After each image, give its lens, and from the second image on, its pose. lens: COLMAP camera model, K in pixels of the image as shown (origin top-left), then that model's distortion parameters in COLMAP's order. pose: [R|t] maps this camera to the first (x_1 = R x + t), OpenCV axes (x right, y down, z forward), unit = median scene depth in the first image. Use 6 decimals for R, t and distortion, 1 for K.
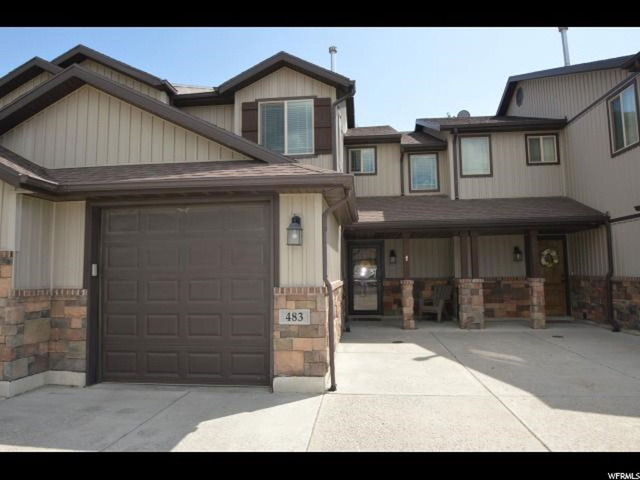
lens RADIAL K [[416.9, 0, 320.0], [0, 416.9, 240.0], [0, 0, 1]] dist [-0.032828, 0.000806]
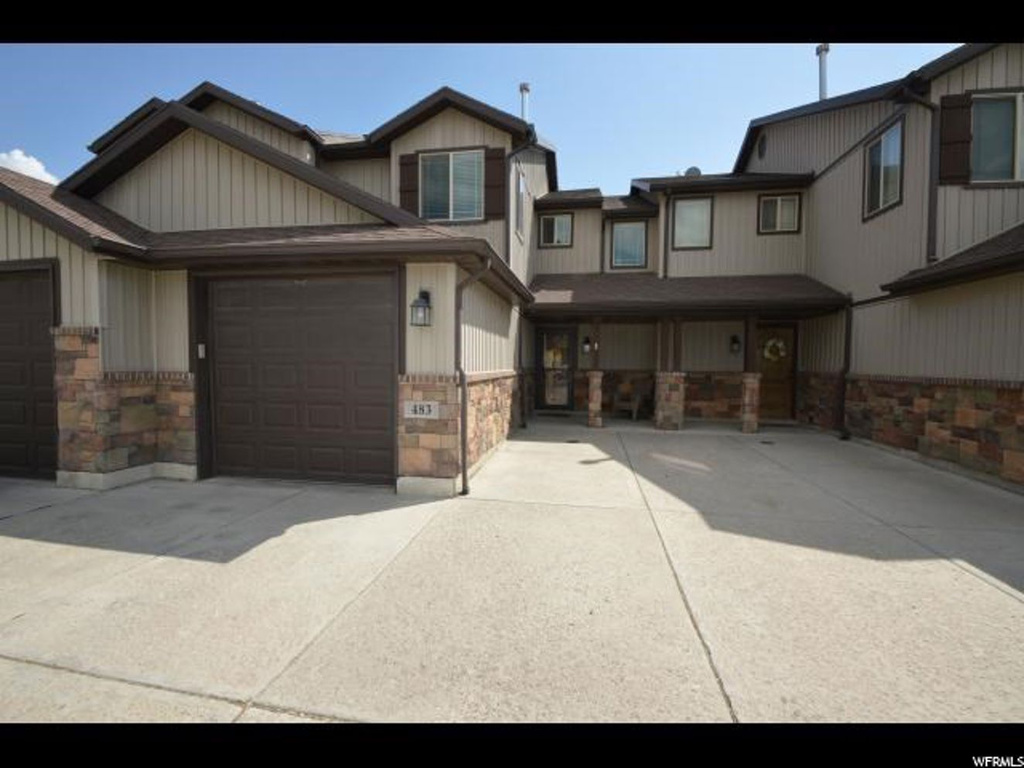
lens RADIAL K [[456.8, 0, 506.3], [0, 456.8, 384.5], [0, 0, 1]] dist [0.020197, -0.021818]
pose [[0.997391, 0.024537, -0.067890, 0.101694], [-0.015785, 0.991833, 0.126564, 0.005915], [0.070441, -0.125163, 0.989632, 0.047471]]
